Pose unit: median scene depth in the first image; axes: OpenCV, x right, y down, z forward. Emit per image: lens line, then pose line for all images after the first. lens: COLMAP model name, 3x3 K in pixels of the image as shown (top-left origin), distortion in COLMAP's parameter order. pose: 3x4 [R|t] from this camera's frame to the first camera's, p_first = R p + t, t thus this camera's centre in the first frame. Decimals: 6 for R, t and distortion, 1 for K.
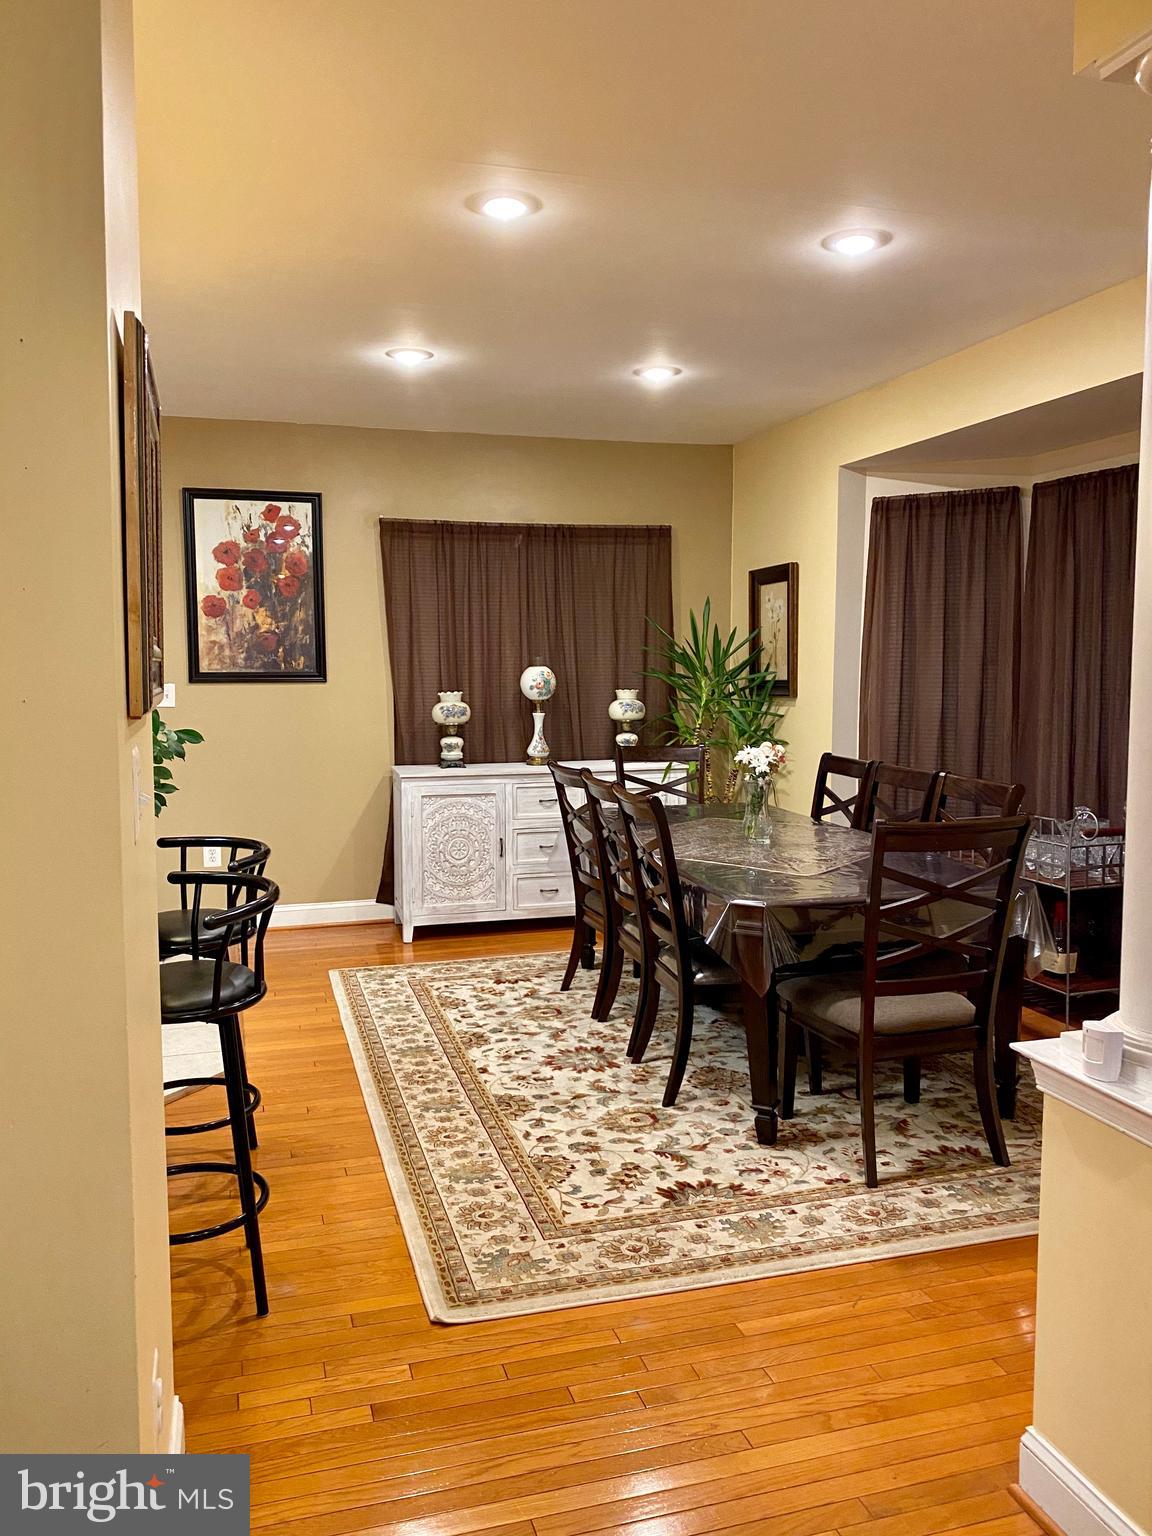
lens RADIAL K [[1168.9, 0, 575.6], [0, 1168.9, 760.0], [0, 0, 1]] dist [0.056680, -0.066107]
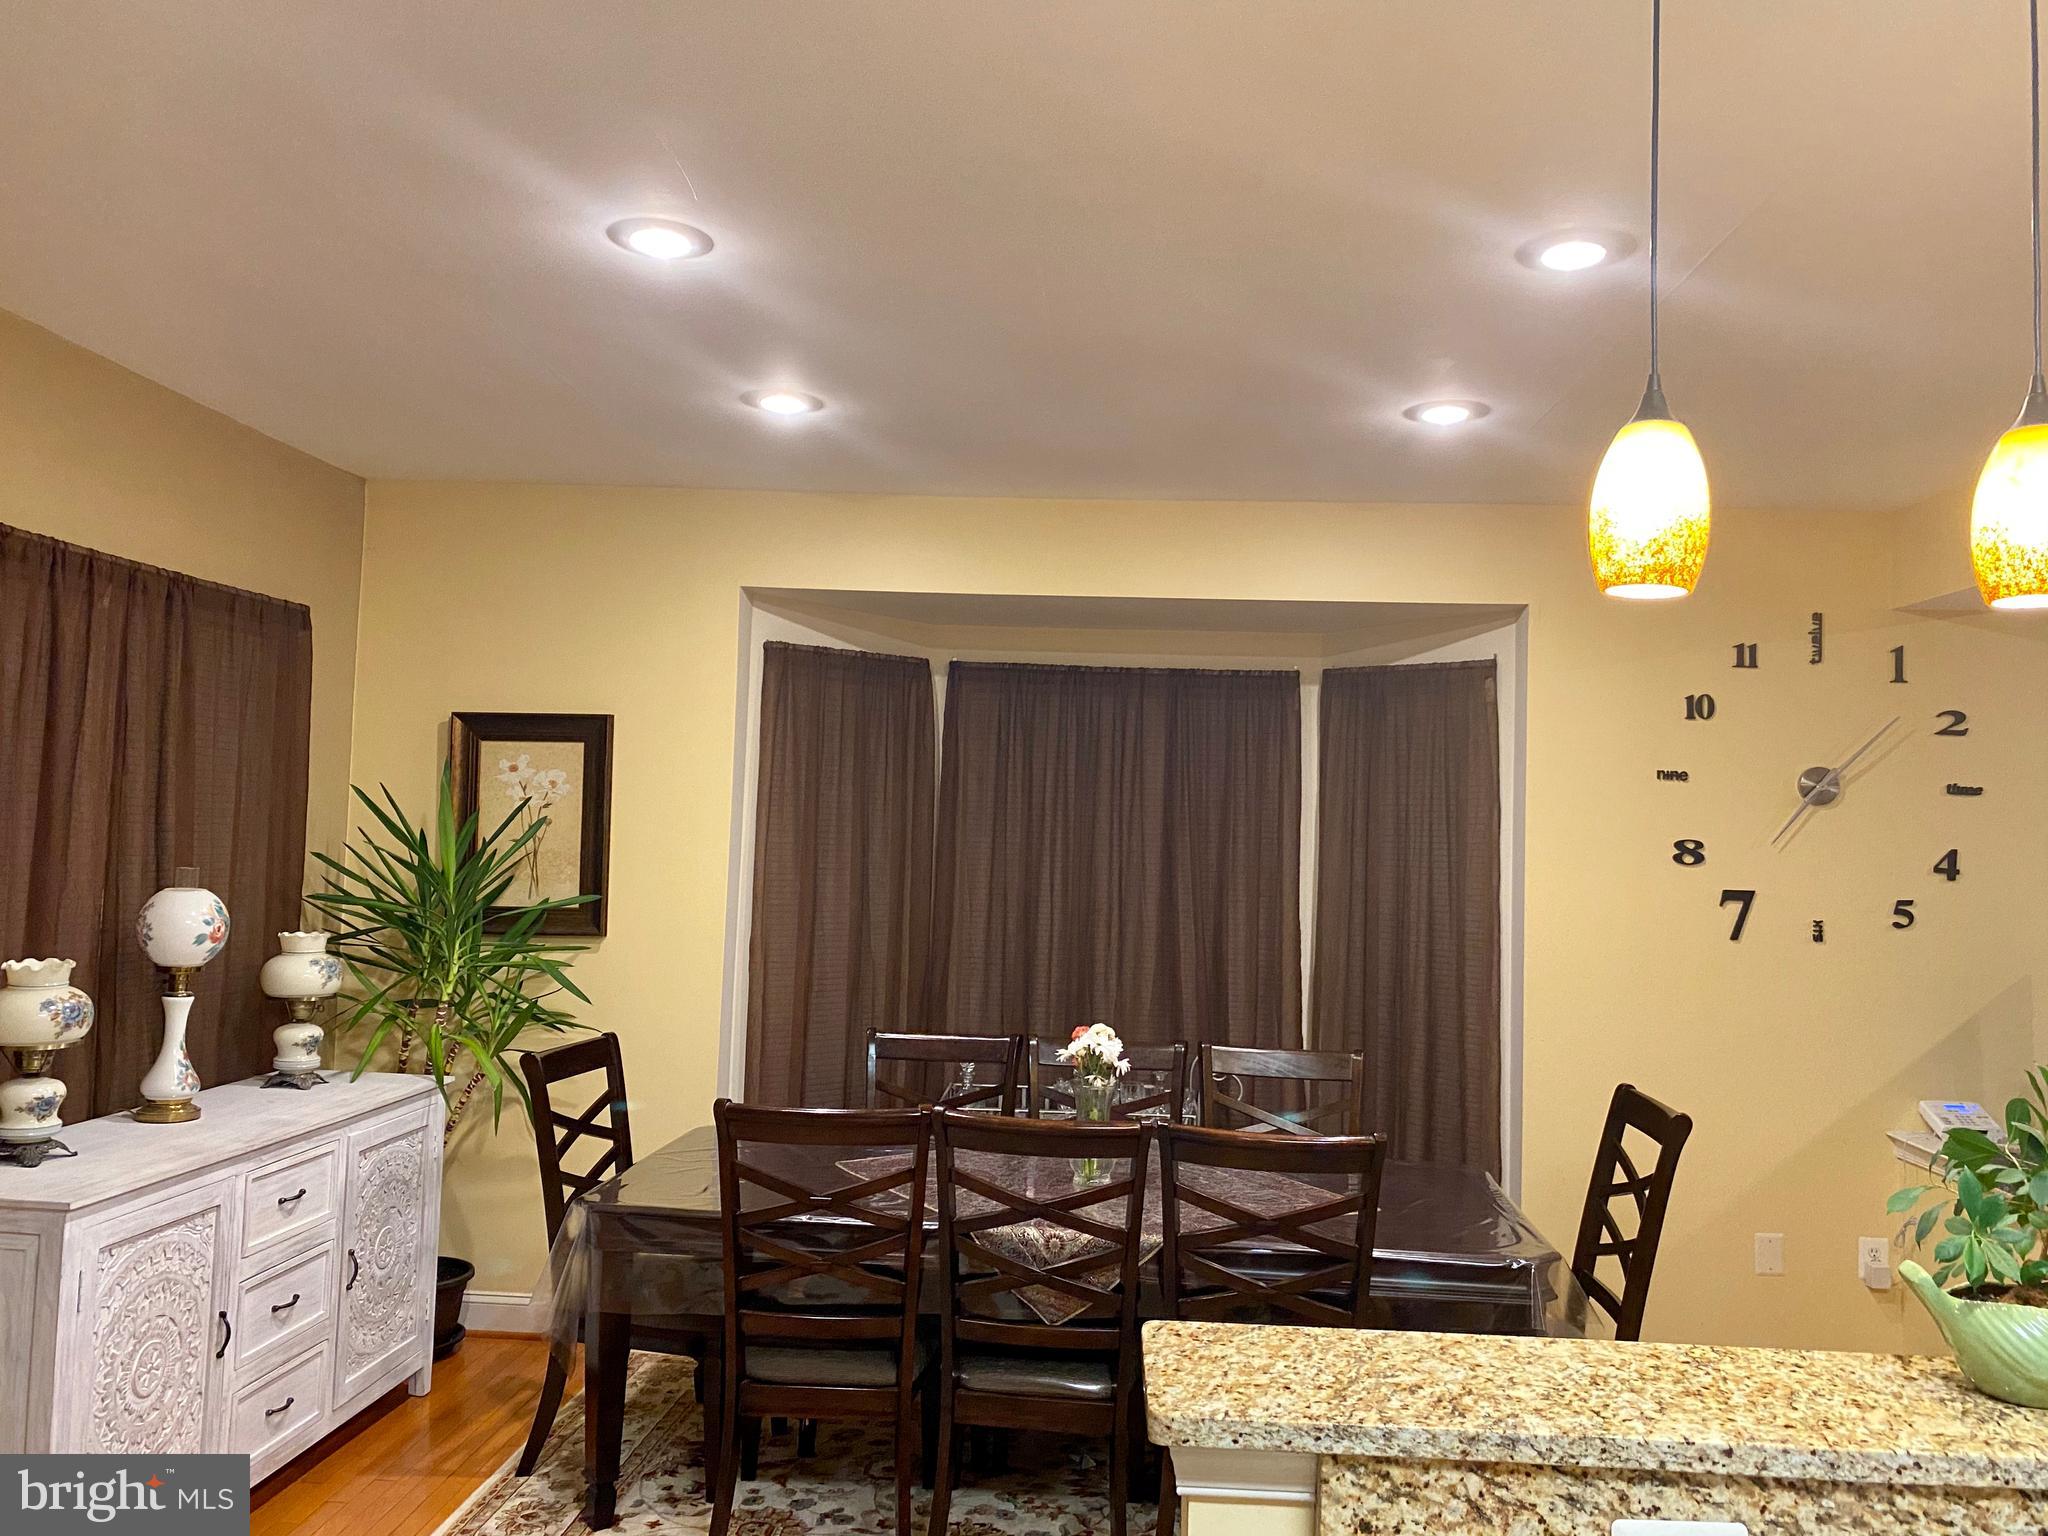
lens RADIAL K [[1558.6, 0, 1036.3], [0, 1558.6, 772.8], [0, 0, 1]] dist [0.056680, -0.066107]
pose [[0.321674, 0.053864, 0.945317, -0.763897], [0.046811, 0.996255, -0.072695, -0.103602], [-0.945693, 0.067635, 0.317948, 0.805615]]
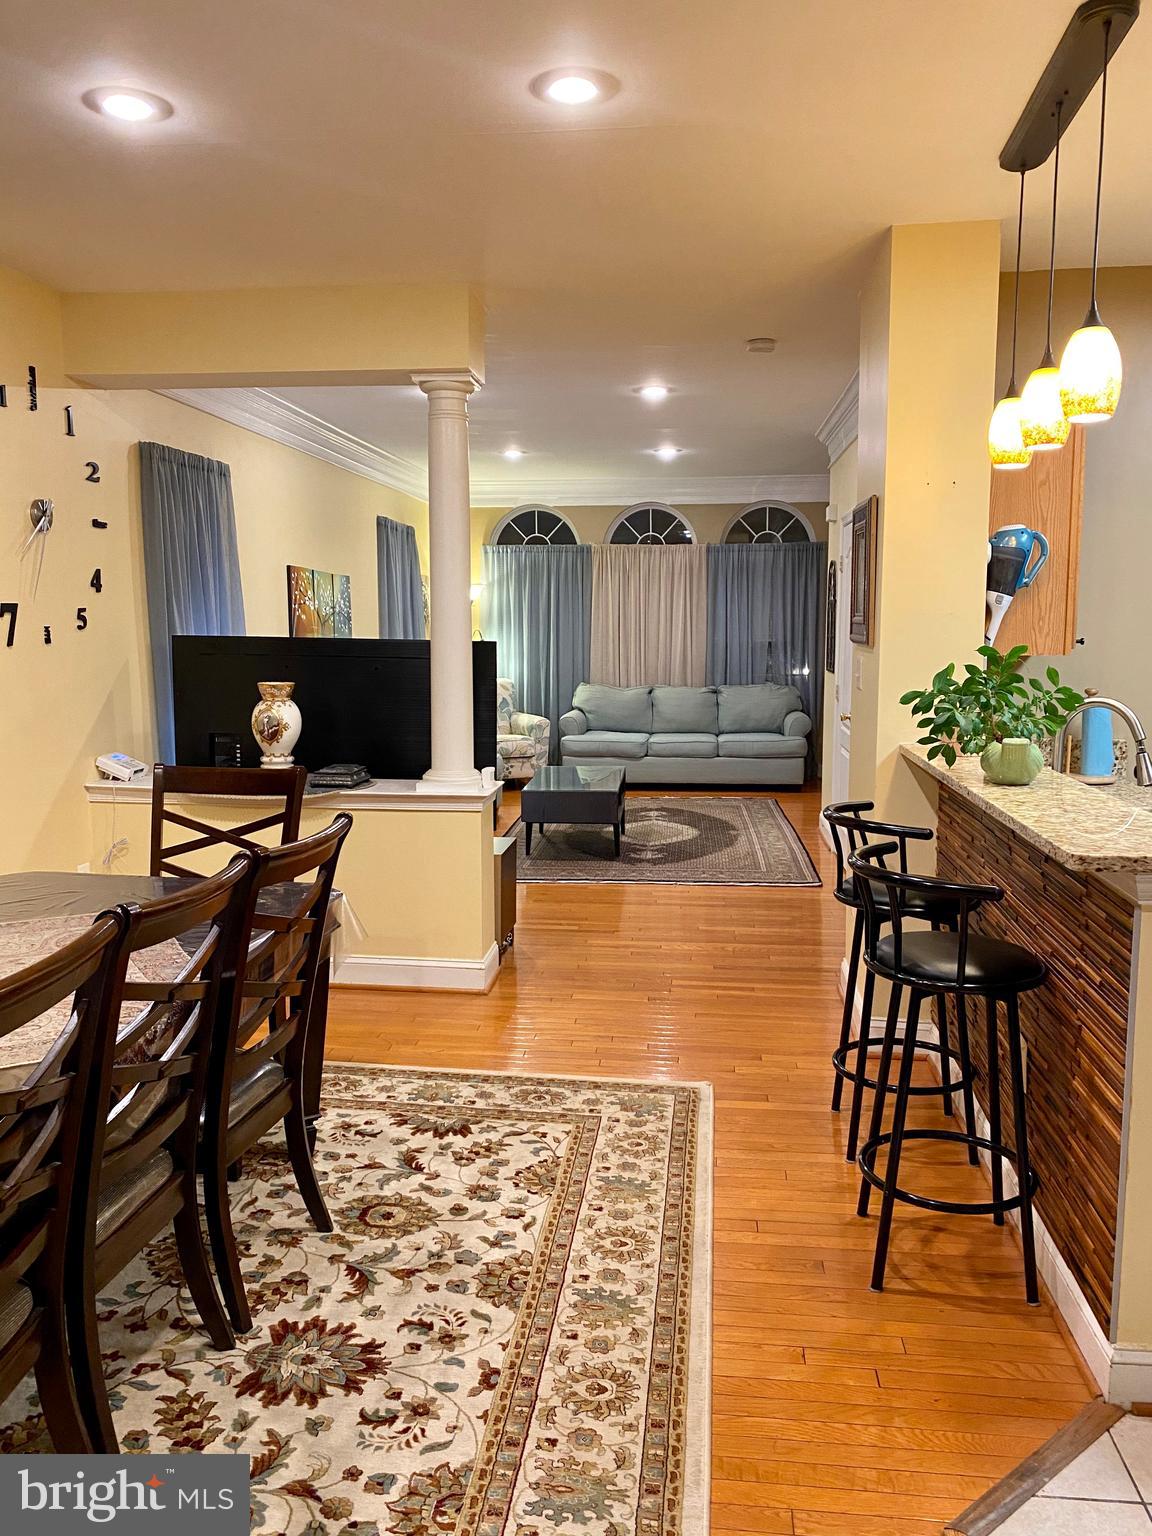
lens RADIAL K [[1168.9, 0, 575.6], [0, 1168.9, 760.0], [0, 0, 1]] dist [0.056680, -0.066107]
pose [[-0.919613, -0.047198, 0.389981, -0.327171], [0.034262, 0.979335, 0.199319, -0.132295], [-0.391329, 0.196658, -0.898992, 1.464540]]
